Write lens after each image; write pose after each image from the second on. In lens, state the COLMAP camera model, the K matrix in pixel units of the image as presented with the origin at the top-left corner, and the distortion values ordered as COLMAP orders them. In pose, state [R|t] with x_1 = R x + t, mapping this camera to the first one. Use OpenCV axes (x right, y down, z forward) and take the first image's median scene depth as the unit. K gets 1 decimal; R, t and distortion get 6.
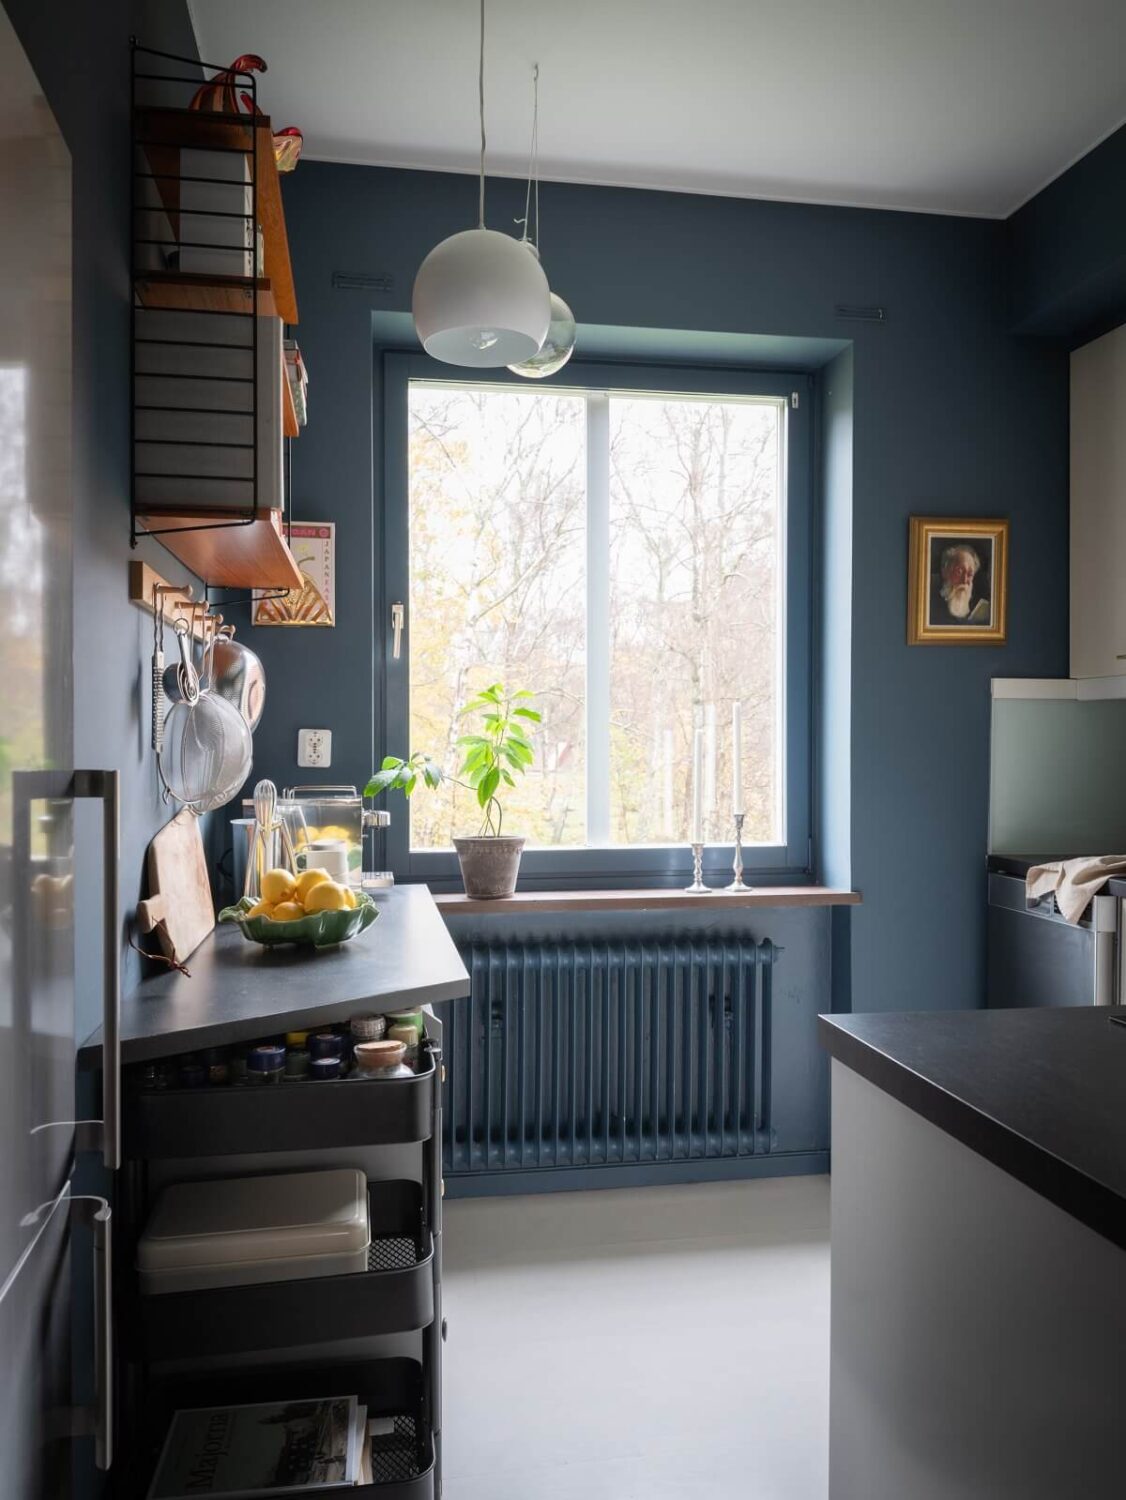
lens RADIAL K [[974.5, 0, 505.9], [0, 974.5, 746.4], [0, 0, 1]] dist [0.030763, -0.039536]
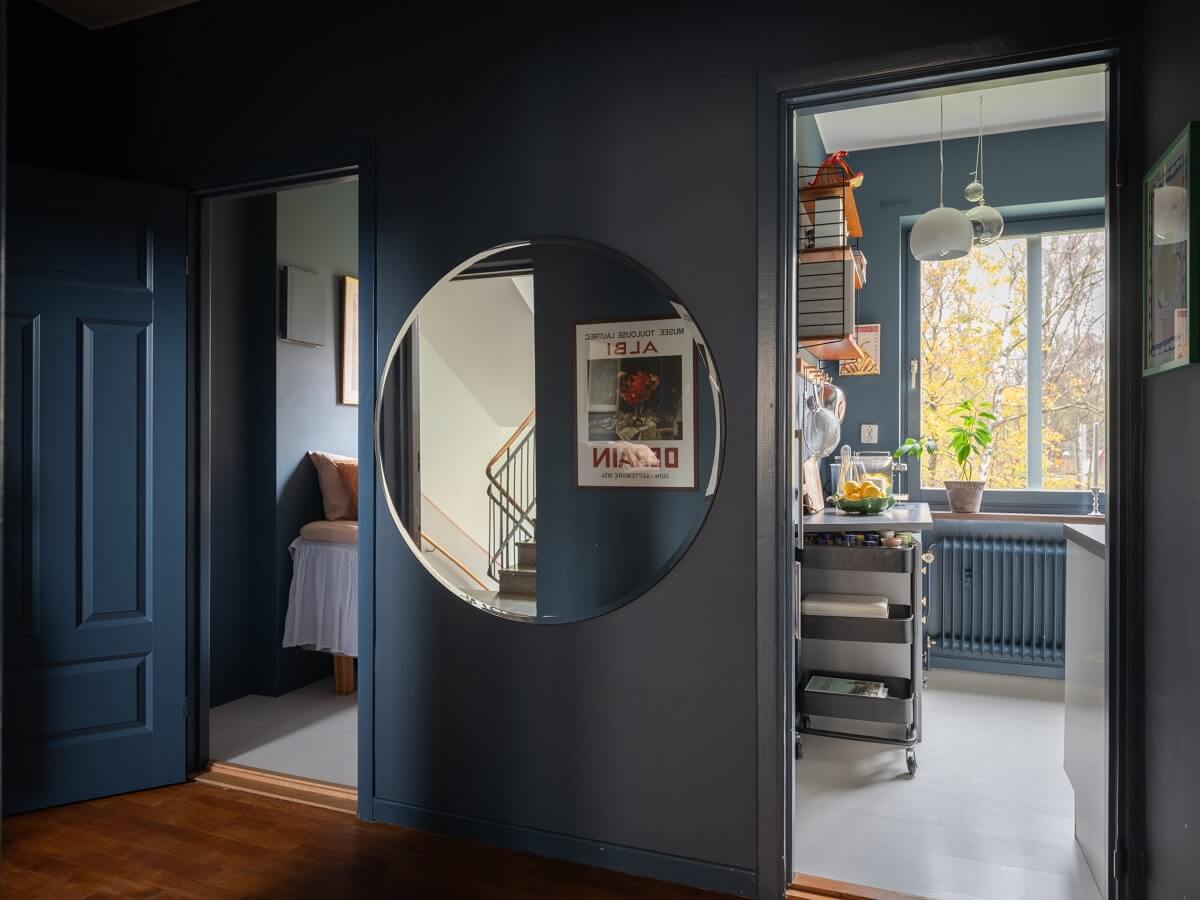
lens RADIAL K [[779.6, 0, 634.1], [0, 779.6, 448.1], [0, 0, 1]] dist [0.030763, -0.039536]
pose [[0.877949, 0.000249, -0.478755, 0.163830], [-0.005456, 0.999940, -0.009484, 0.052289], [0.478724, 0.010938, 0.877897, -0.711907]]
